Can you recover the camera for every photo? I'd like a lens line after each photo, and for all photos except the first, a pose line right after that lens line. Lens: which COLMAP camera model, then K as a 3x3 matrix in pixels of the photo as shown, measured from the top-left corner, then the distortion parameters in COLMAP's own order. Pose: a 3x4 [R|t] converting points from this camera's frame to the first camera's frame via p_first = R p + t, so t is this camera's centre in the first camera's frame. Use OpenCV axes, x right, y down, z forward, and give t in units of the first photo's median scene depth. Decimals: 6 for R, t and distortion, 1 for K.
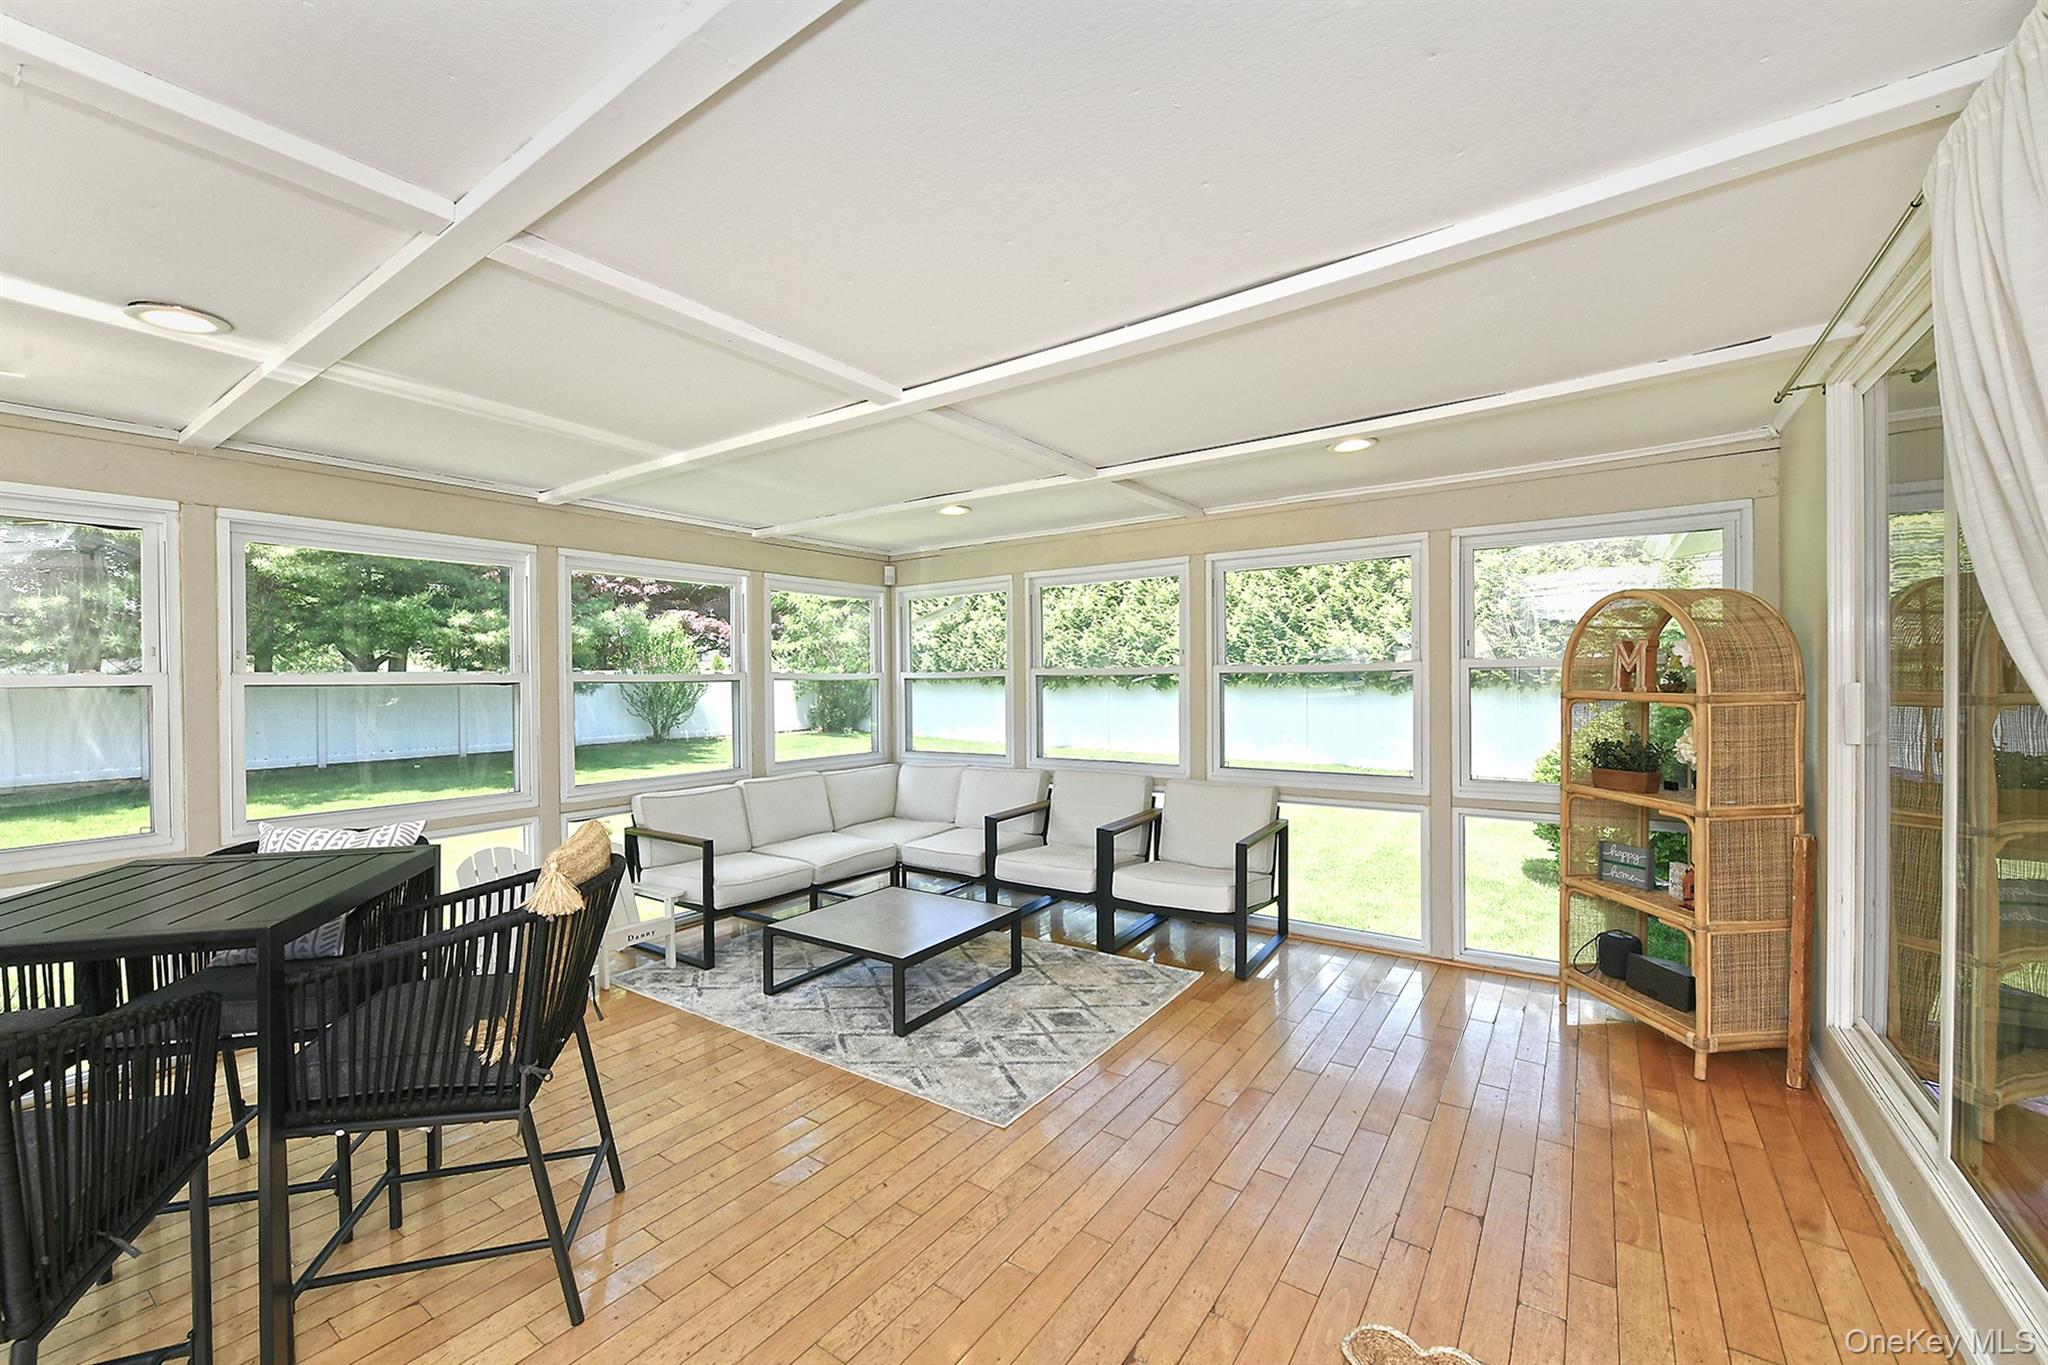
lens RADIAL K [[829.6, 0, 1019.7], [0, 829.6, 681.2], [0, 0, 1]] dist [-0.015047, 0.000970]
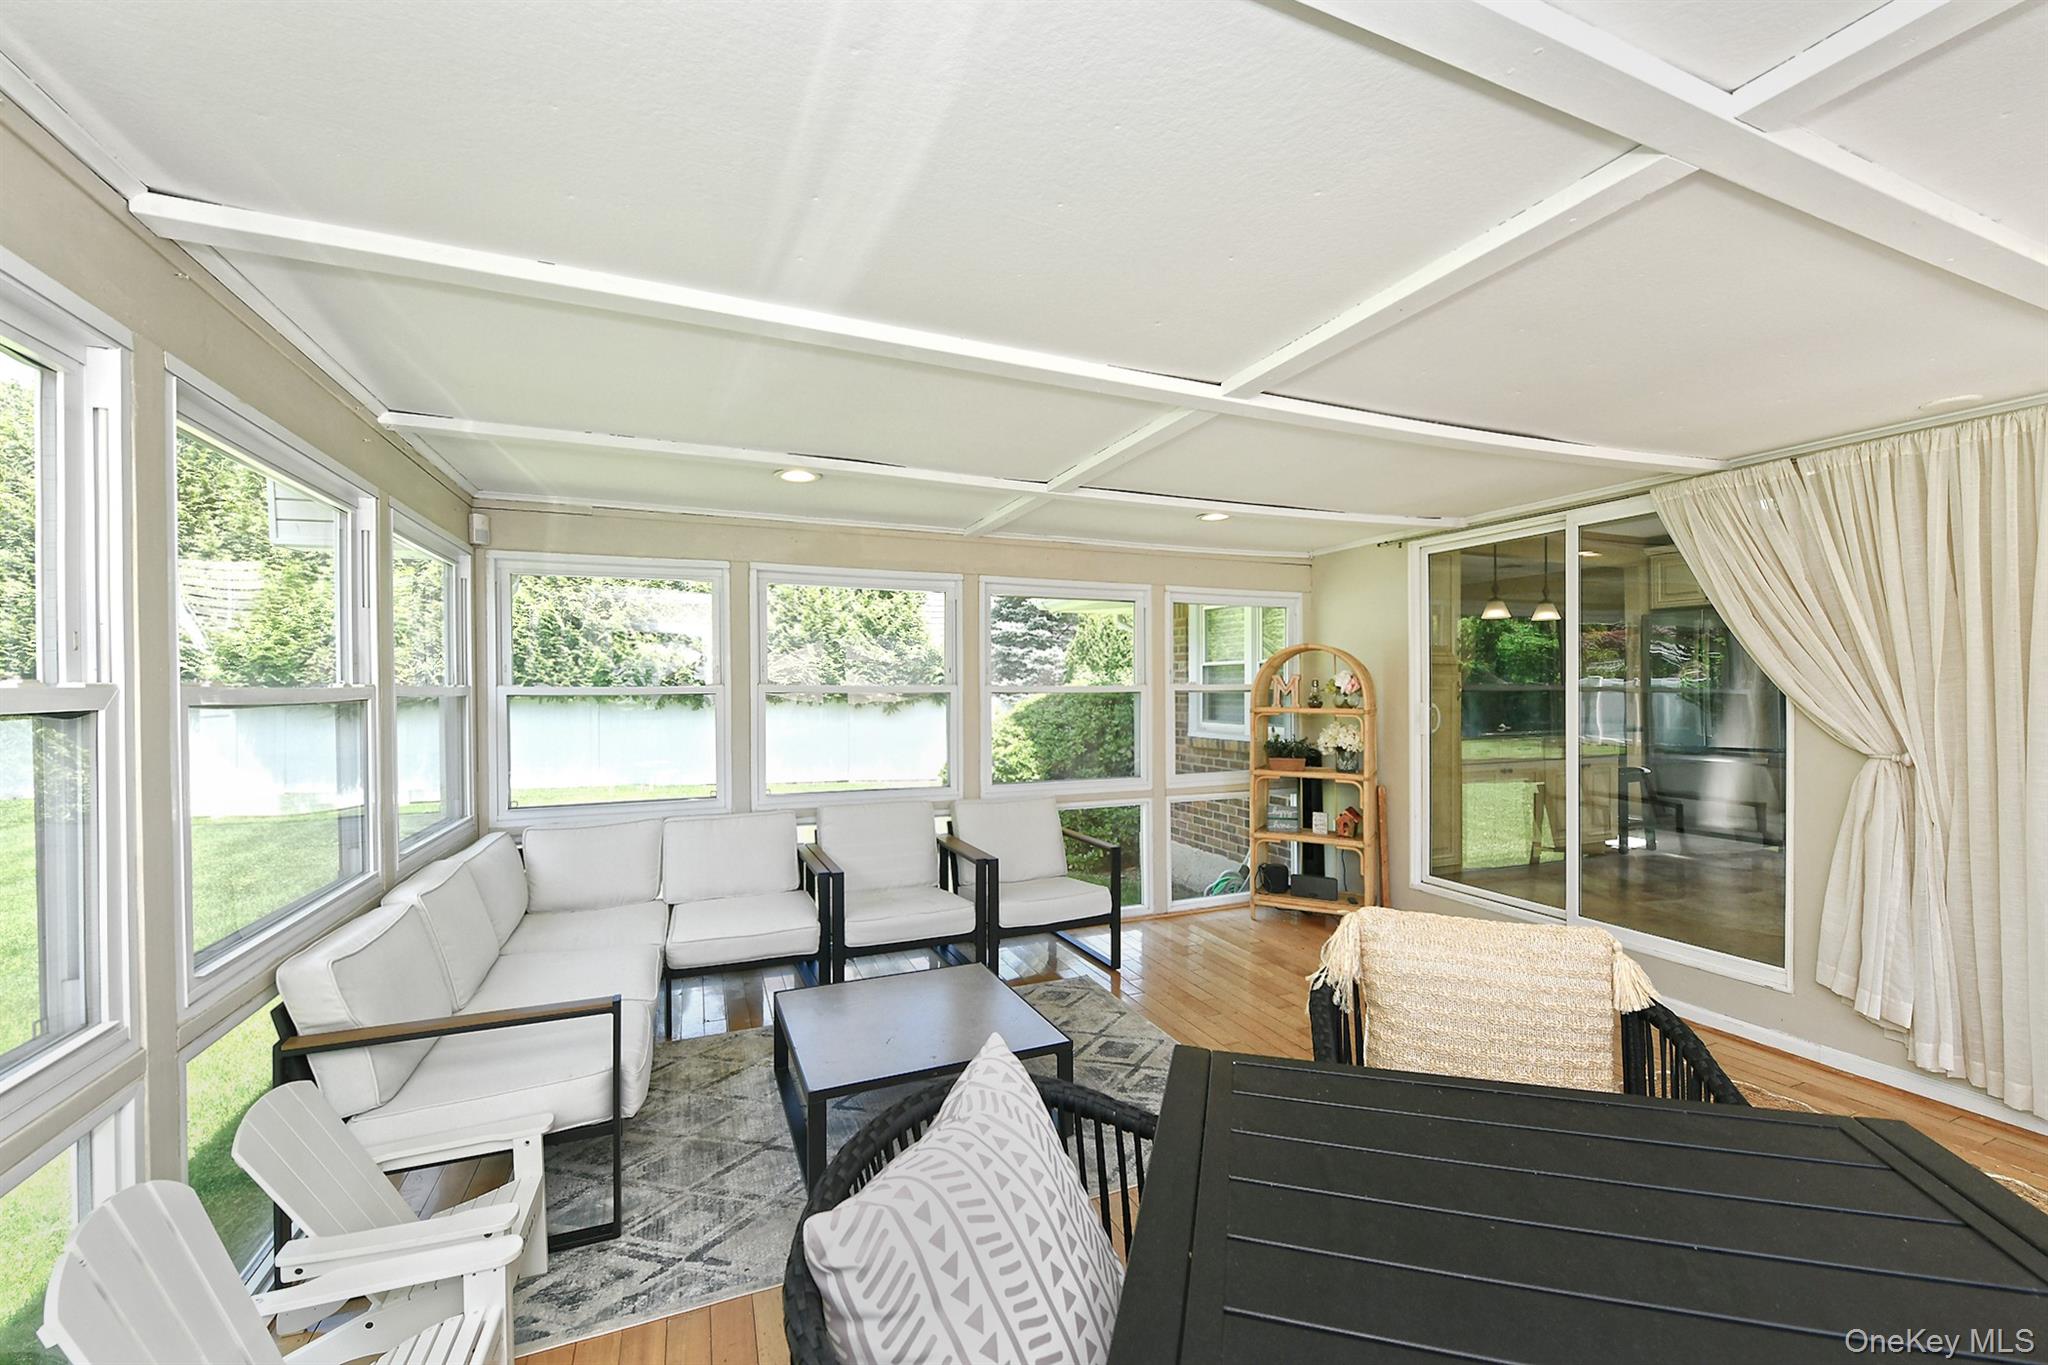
lens RADIAL K [[829.6, 0, 1025.1], [0, 829.6, 693.9], [0, 0, 1]] dist [-0.015047, 0.000970]
pose [[0.518731, 0.004363, 0.854927, -0.512200], [-0.004216, 0.999988, -0.002545, -0.004741], [-0.854927, -0.002285, 0.518743, 0.359465]]
